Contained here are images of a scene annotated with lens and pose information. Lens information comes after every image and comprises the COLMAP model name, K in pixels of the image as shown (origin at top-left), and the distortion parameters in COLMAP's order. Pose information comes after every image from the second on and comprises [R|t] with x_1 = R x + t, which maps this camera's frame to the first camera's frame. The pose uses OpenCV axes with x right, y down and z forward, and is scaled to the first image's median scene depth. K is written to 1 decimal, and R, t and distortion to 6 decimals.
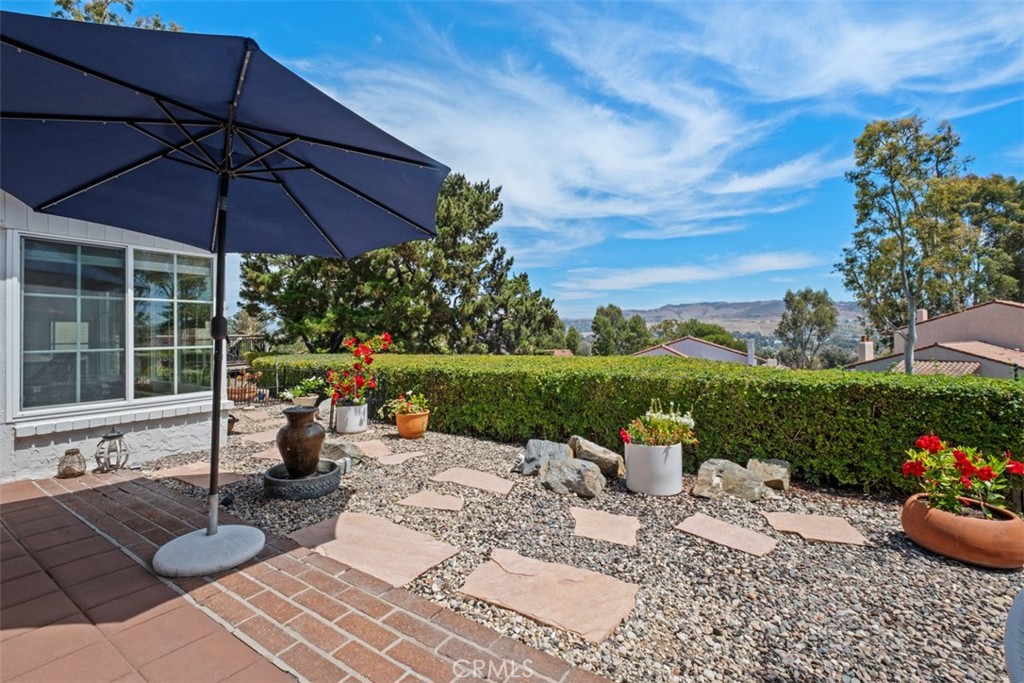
lens RADIAL K [[439.5, 0, 506.0], [0, 439.5, 330.9], [0, 0, 1]] dist [0.002961, -0.005548]
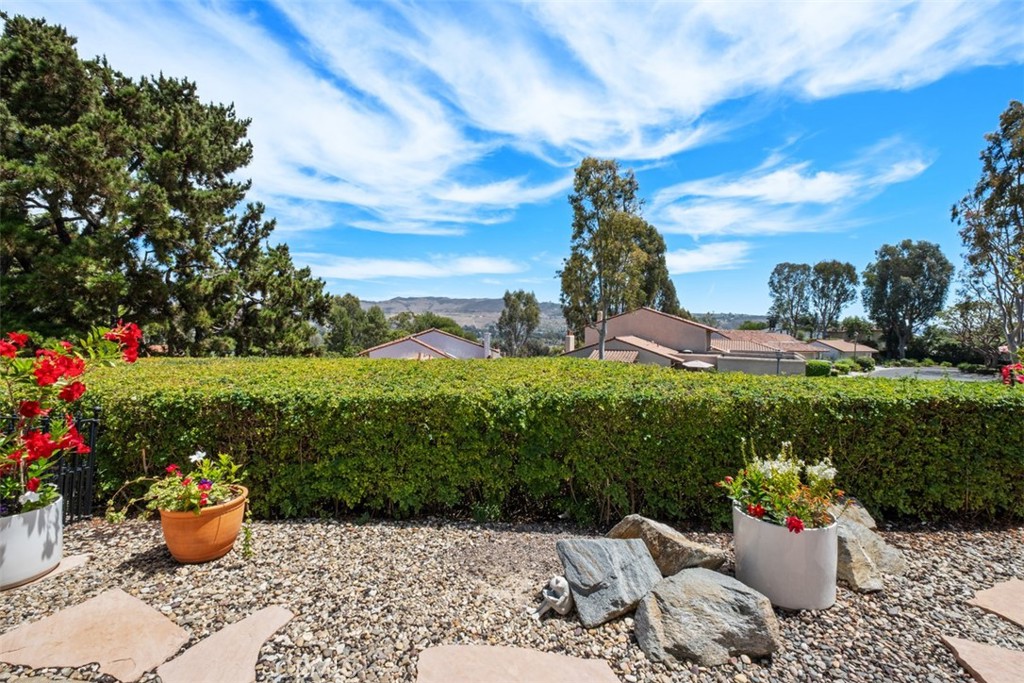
lens RADIAL K [[439.5, 0, 511.0], [0, 439.5, 337.3], [0, 0, 1]] dist [0.002961, -0.005548]
pose [[0.823222, 0.004073, 0.567706, -0.069070], [-0.023583, 0.999356, 0.027028, 0.000001], [-0.567230, -0.035638, 0.822788, 0.150364]]
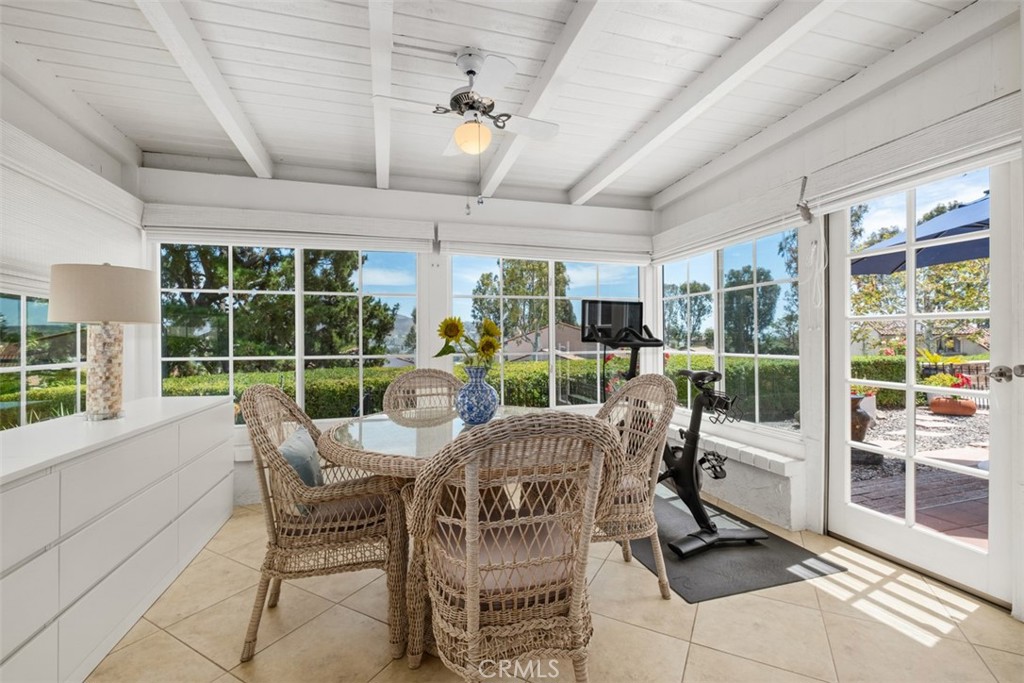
lens RADIAL K [[439.5, 0, 511.9], [0, 439.5, 335.5], [0, 0, 1]] dist [0.002961, -0.005548]
pose [[0.652738, 0.011137, 0.757502, -0.412658], [0.000610, 0.999884, -0.015226, 0.006119], [-0.757583, 0.010401, 0.652656, 0.187327]]
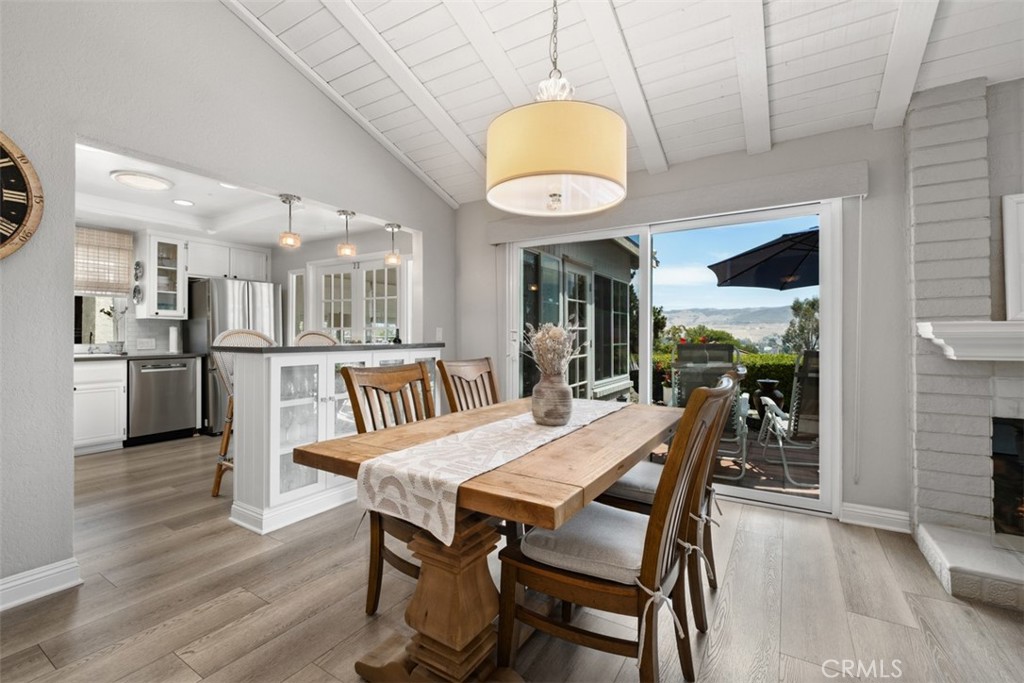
lens RADIAL K [[439.5, 0, 510.0], [0, 439.5, 331.7], [0, 0, 1]] dist [0.002961, -0.005548]
pose [[0.999741, 0.009754, 0.020555, -0.300634], [-0.009596, 0.999924, -0.007781, 0.003230], [-0.020629, 0.007581, 0.999758, -0.128165]]
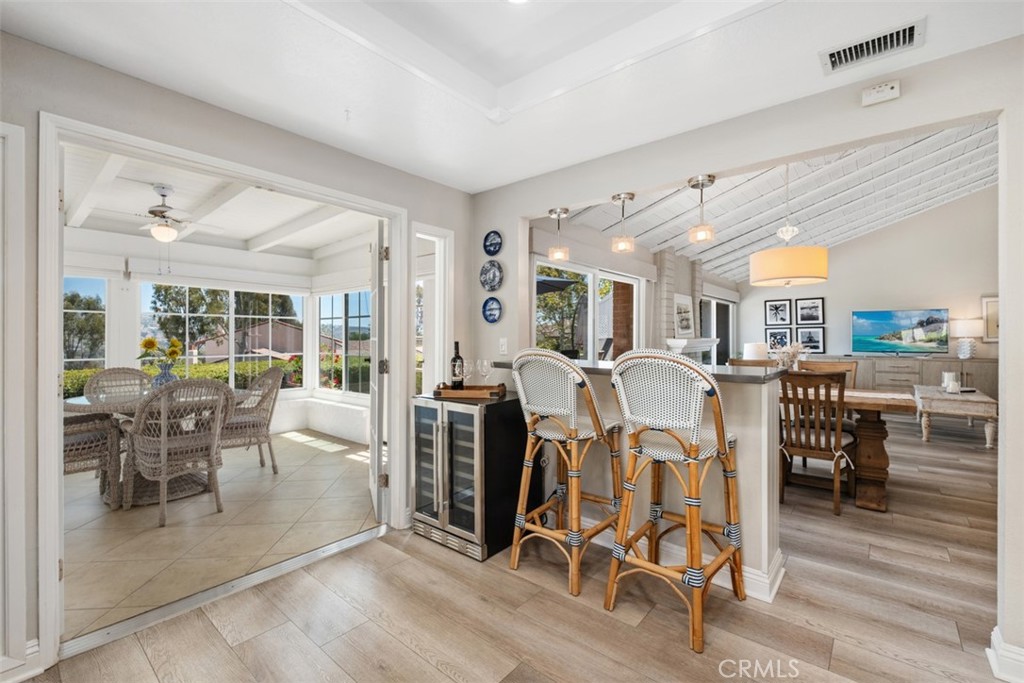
lens RADIAL K [[439.5, 0, 508.1], [0, 439.5, 337.5], [0, 0, 1]] dist [0.002961, -0.005548]
pose [[0.123927, 0.010184, 0.992239, -0.518338], [-0.004291, 0.999943, -0.009727, 0.001236], [-0.992282, -0.003052, 0.123964, 0.082528]]
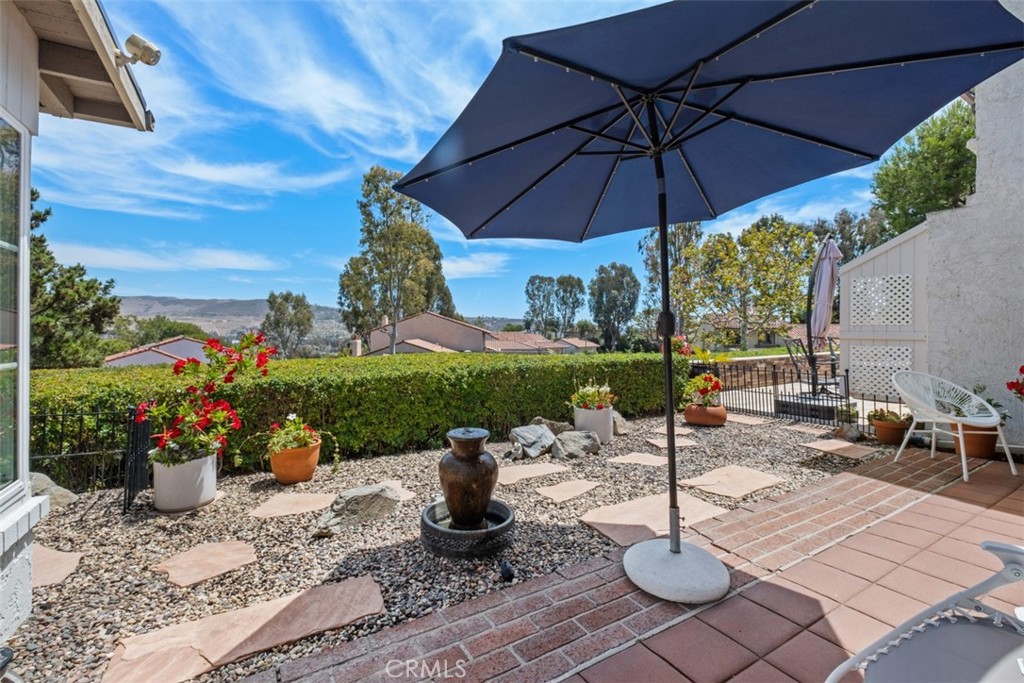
lens RADIAL K [[439.5, 0, 516.2], [0, 439.5, 342.2], [0, 0, 1]] dist [0.002961, -0.005548]
pose [[0.438811, -0.017019, 0.898418, -0.223647], [-0.006652, 0.999732, 0.022187, 0.001851], [-0.898555, -0.015712, 0.438580, 0.125240]]
